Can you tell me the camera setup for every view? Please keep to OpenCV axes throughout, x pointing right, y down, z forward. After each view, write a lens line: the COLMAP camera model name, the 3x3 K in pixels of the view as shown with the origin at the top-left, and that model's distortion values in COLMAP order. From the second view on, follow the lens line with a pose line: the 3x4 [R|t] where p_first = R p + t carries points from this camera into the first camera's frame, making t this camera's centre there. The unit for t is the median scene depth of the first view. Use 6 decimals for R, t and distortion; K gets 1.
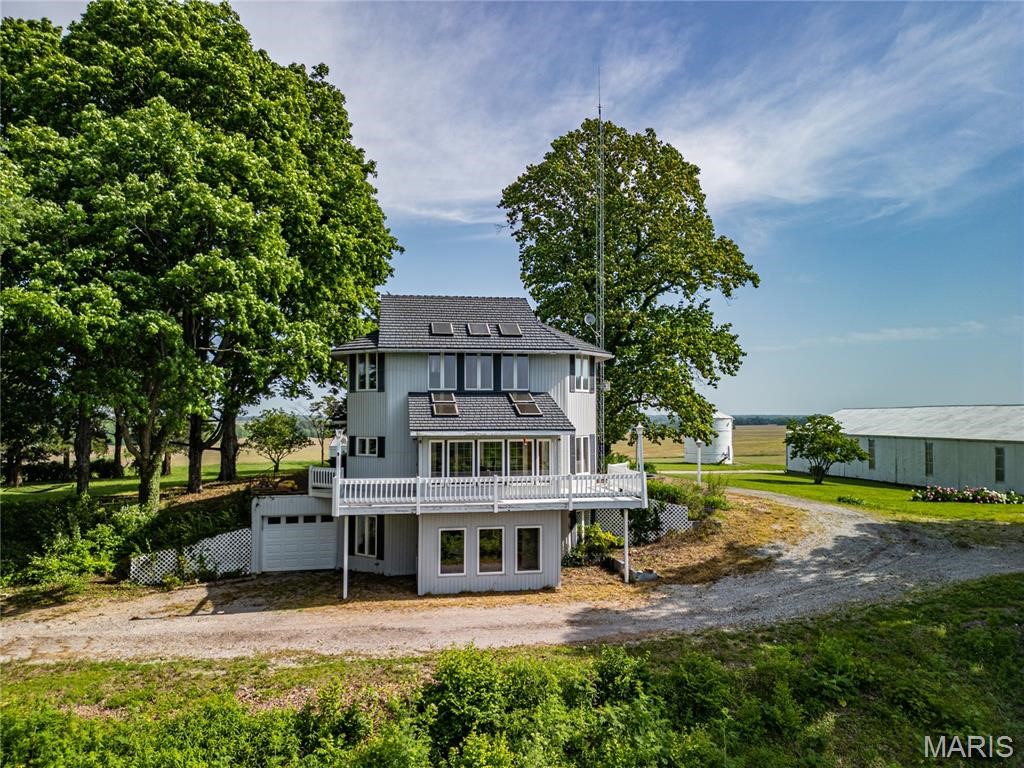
lens RADIAL K [[719.2, 0, 509.9], [0, 719.2, 380.2], [0, 0, 1]] dist [0.080188, -0.072537]
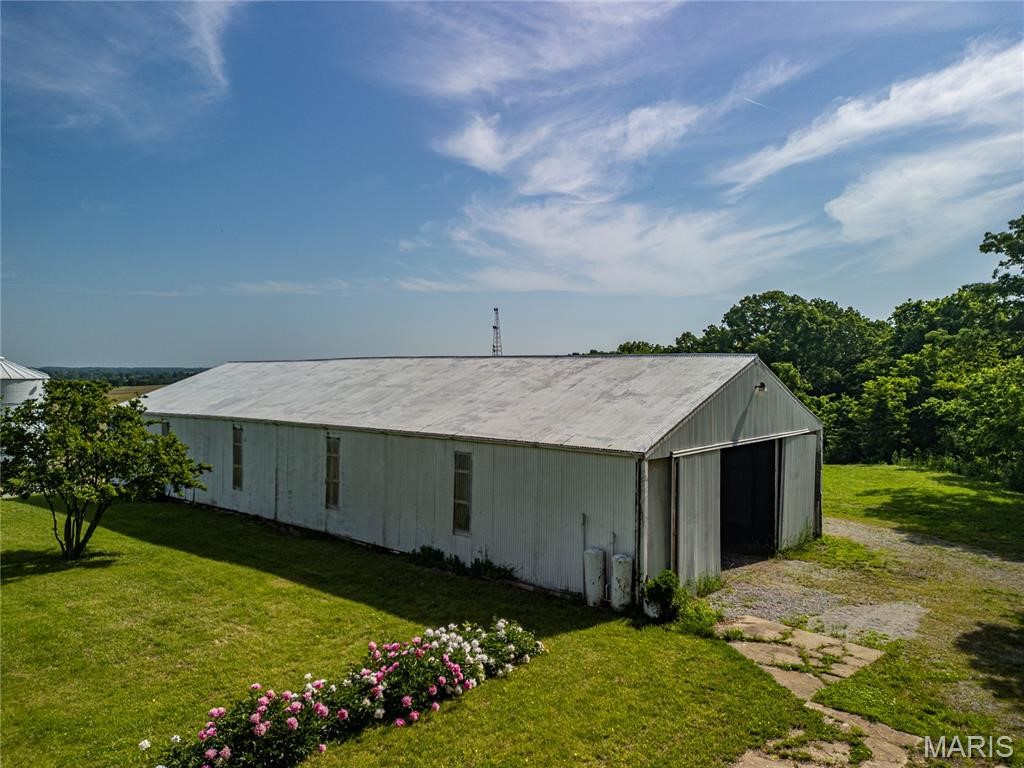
lens RADIAL K [[719.2, 0, 509.9], [0, 719.2, 380.2], [0, 0, 1]] dist [0.080188, -0.072537]
pose [[0.781521, -0.009748, 0.623802, 0.376613], [-0.031249, 0.998011, 0.054746, 0.021797], [-0.623095, -0.062279, 0.779662, 0.581447]]
